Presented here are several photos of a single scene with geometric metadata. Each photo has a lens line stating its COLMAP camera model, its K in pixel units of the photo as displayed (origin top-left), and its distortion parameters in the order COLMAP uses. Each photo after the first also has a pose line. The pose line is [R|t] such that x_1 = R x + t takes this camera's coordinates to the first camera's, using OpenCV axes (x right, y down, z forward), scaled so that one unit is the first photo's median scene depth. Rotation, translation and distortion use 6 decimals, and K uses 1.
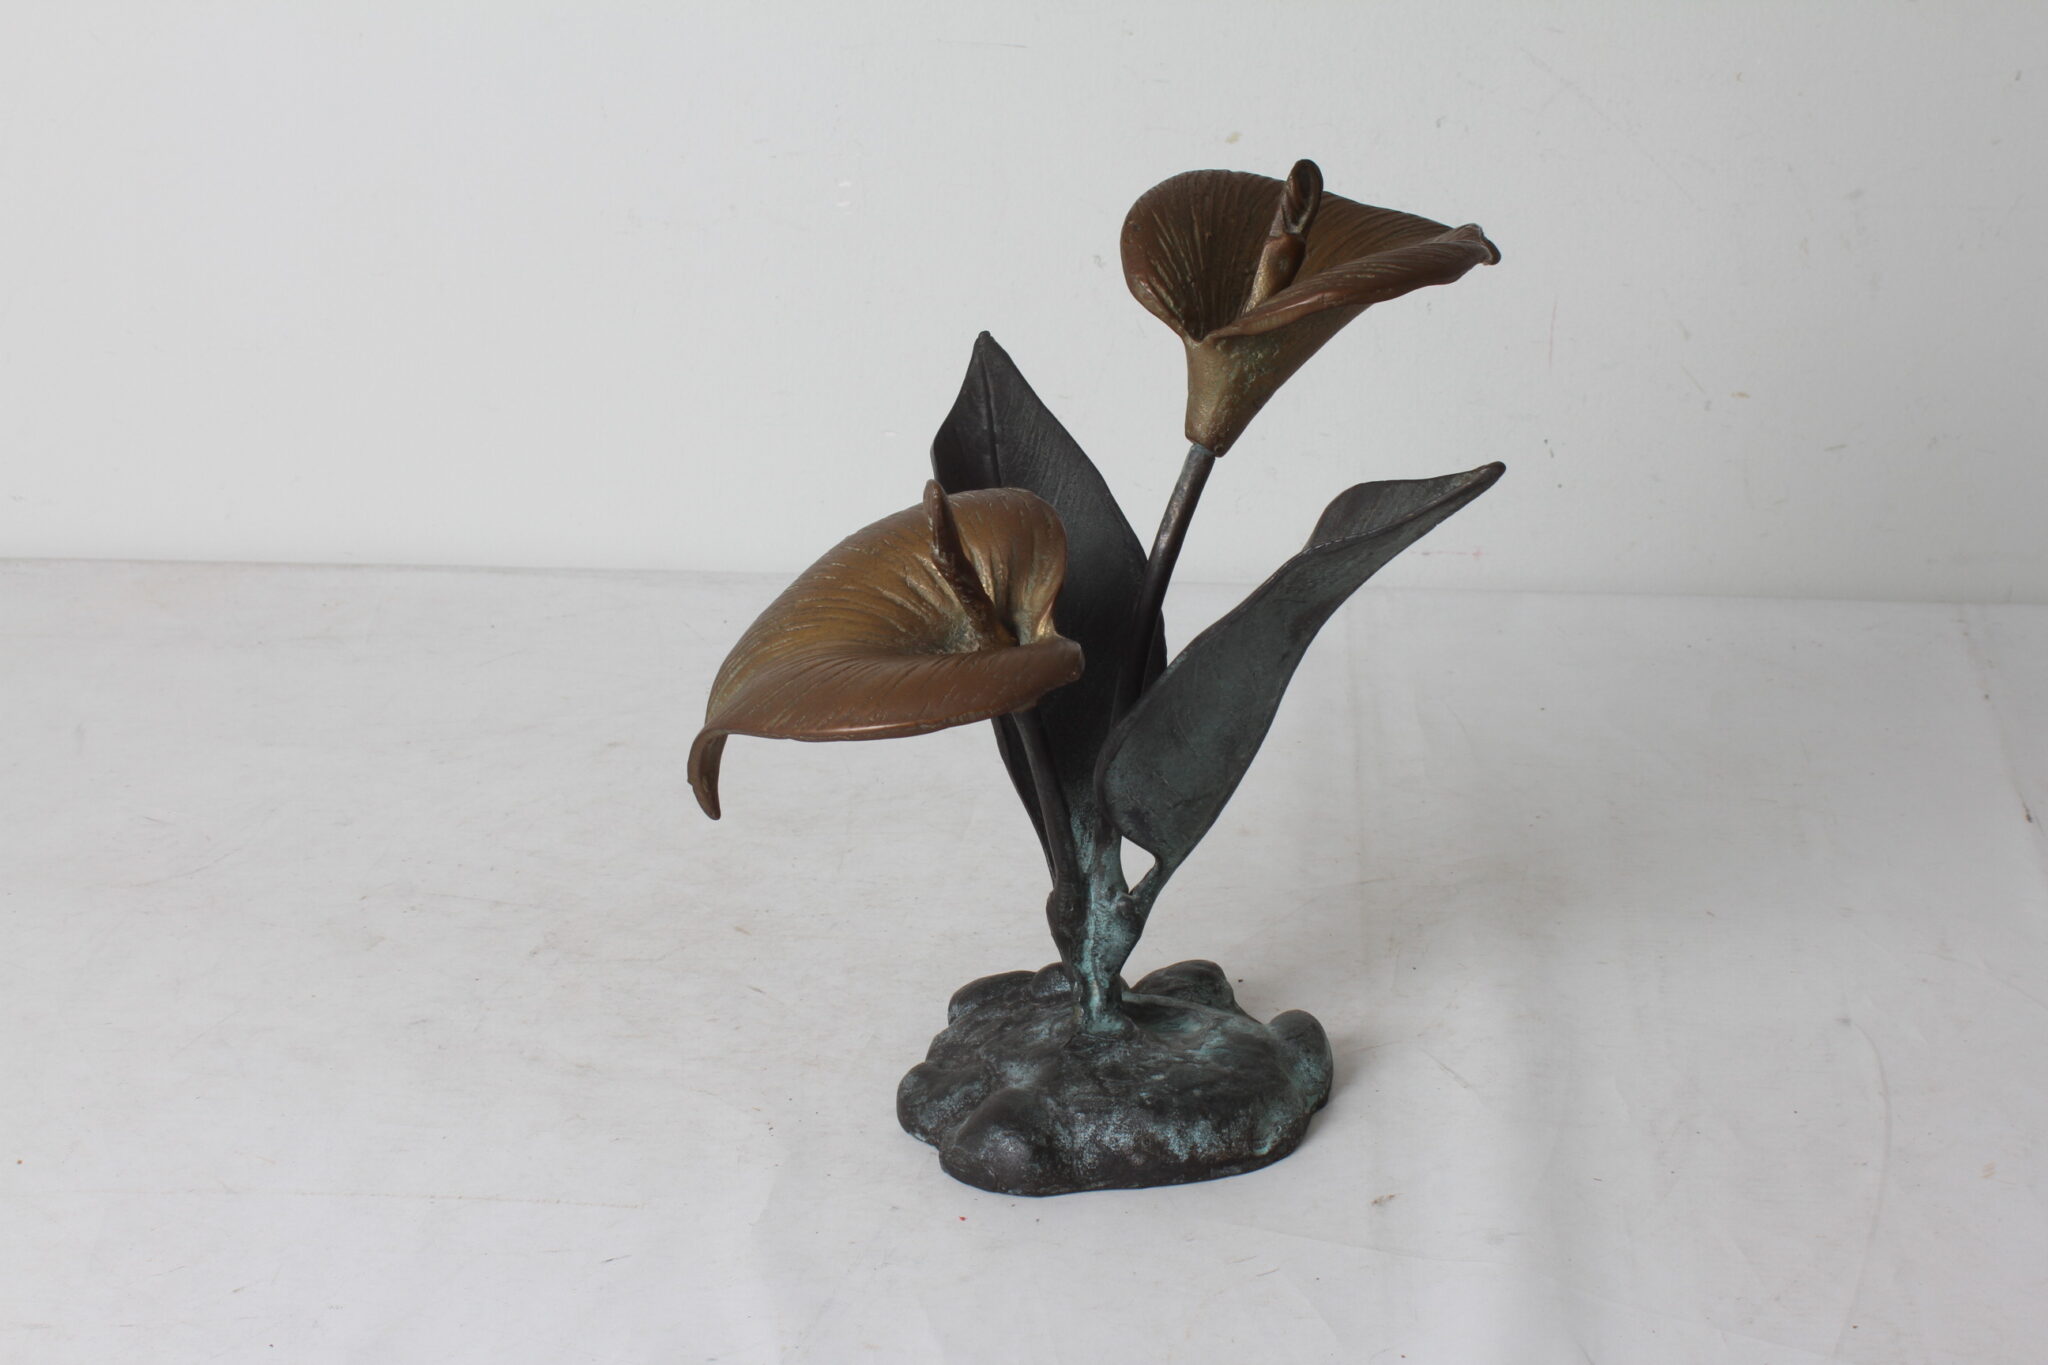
lens RADIAL K [[3684.1, 0, 1024.0], [0, 3684.1, 682.5], [0, 0, 1]] dist [-0.075052, 0.082116]
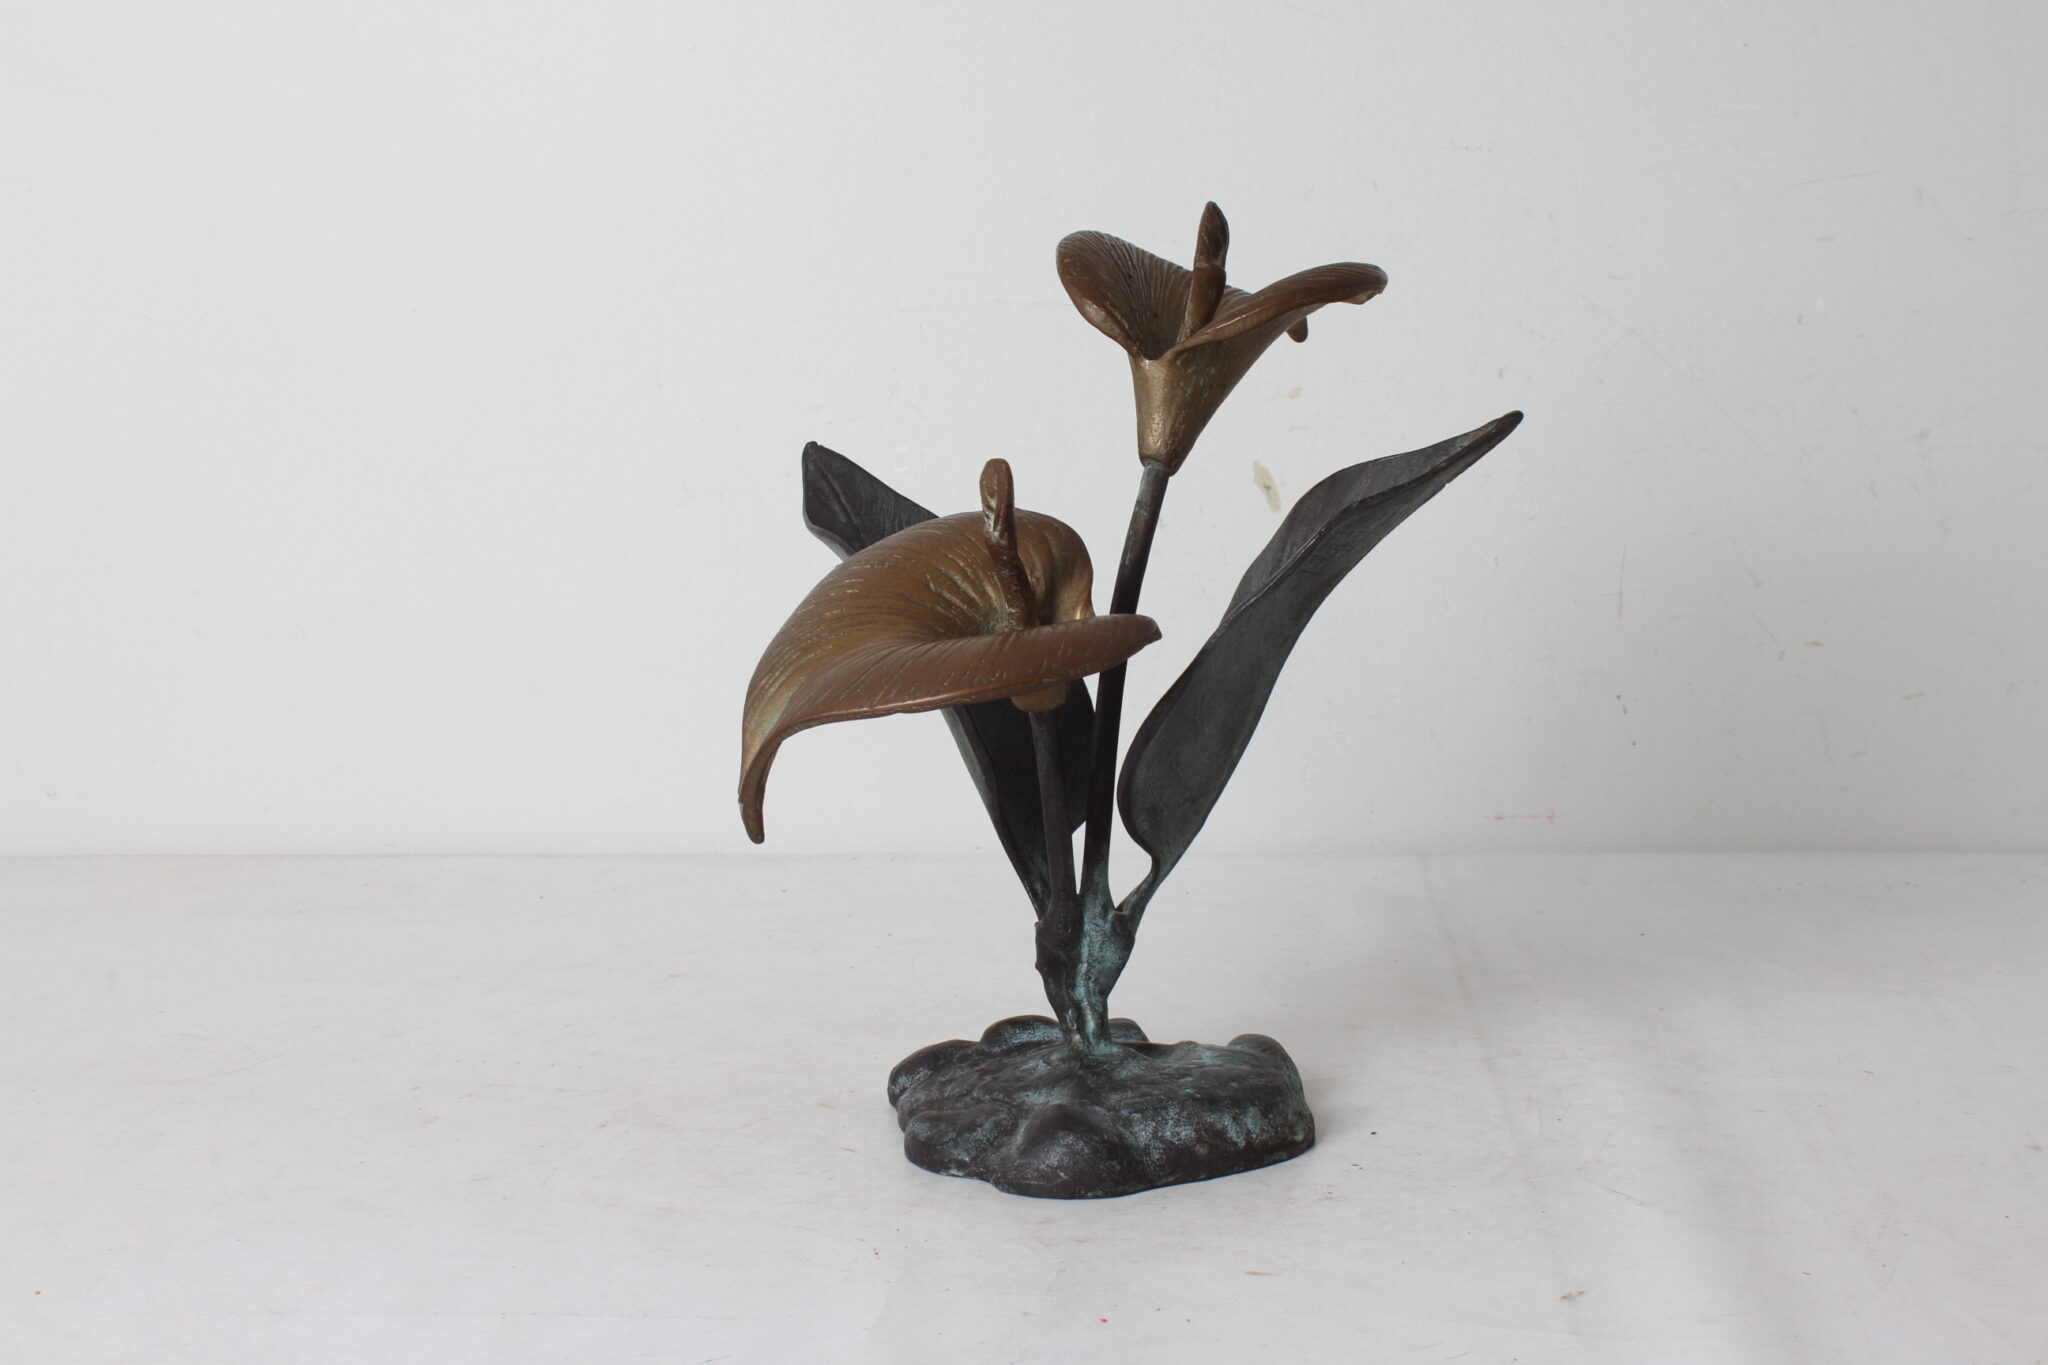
lens RADIAL K [[3399.1, 0, 1024.0], [0, 3399.1, 682.5], [0, 0, 1]] dist [-0.118378, 0.236440]
pose [[0.999780, -0.010696, 0.018051, -0.039120], [0.013959, 0.981367, -0.191635, 0.120377], [-0.015665, 0.191844, 0.981300, 0.135165]]
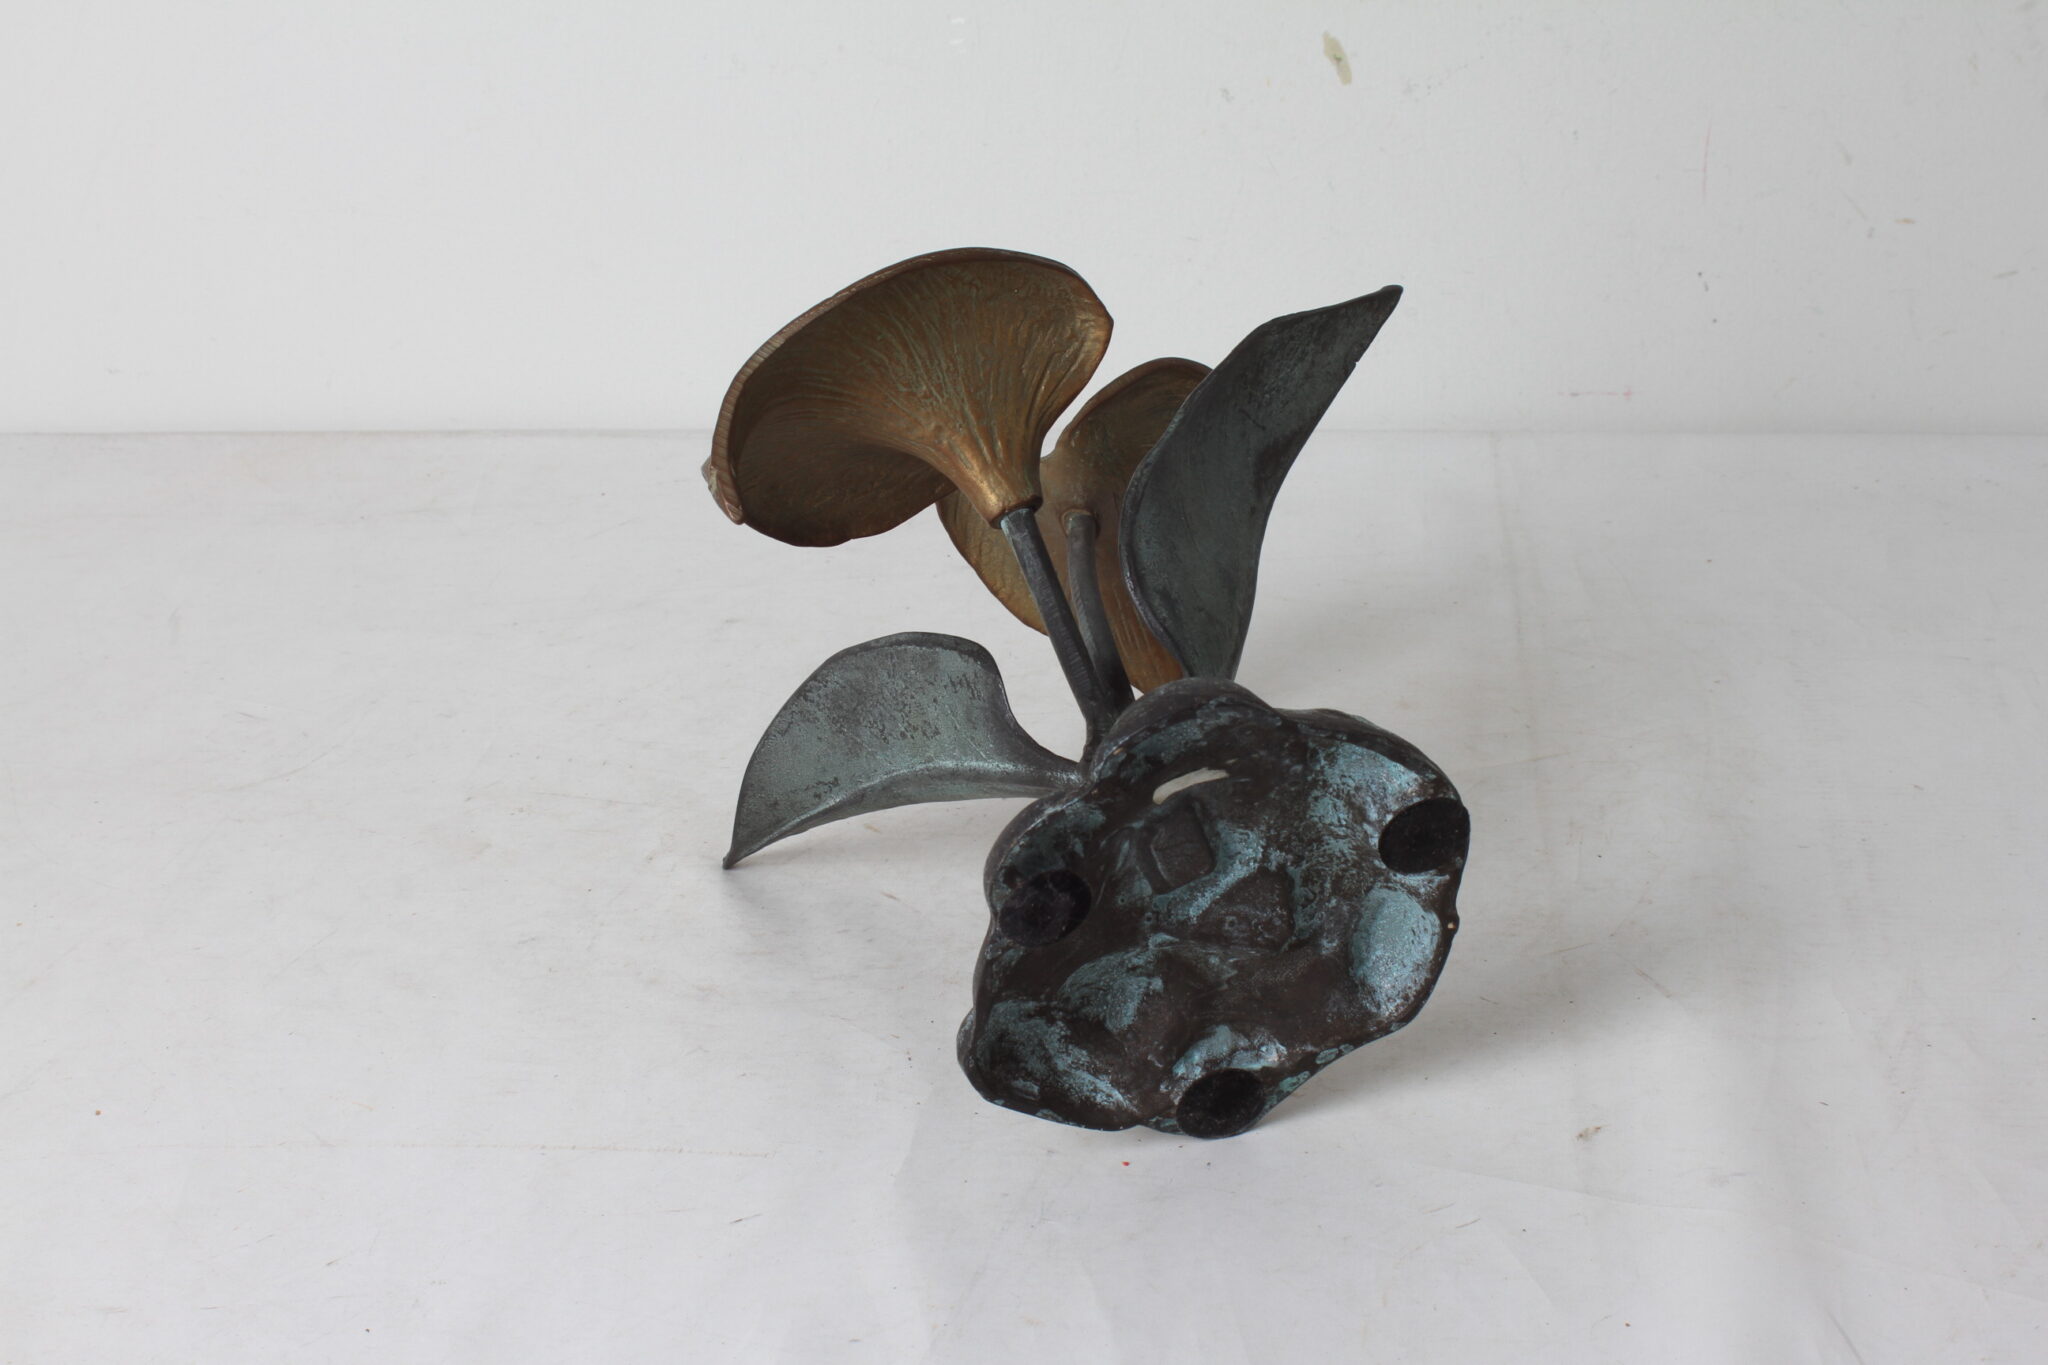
lens RADIAL K [[3399.1, 0, 1024.0], [0, 3399.1, 682.5], [0, 0, 1]] dist [-0.118378, 0.236440]
pose [[0.999363, -0.021758, -0.028290, -0.012414], [0.023345, 0.998100, 0.057016, -0.016652], [0.026996, -0.057640, 0.997972, 0.137351]]
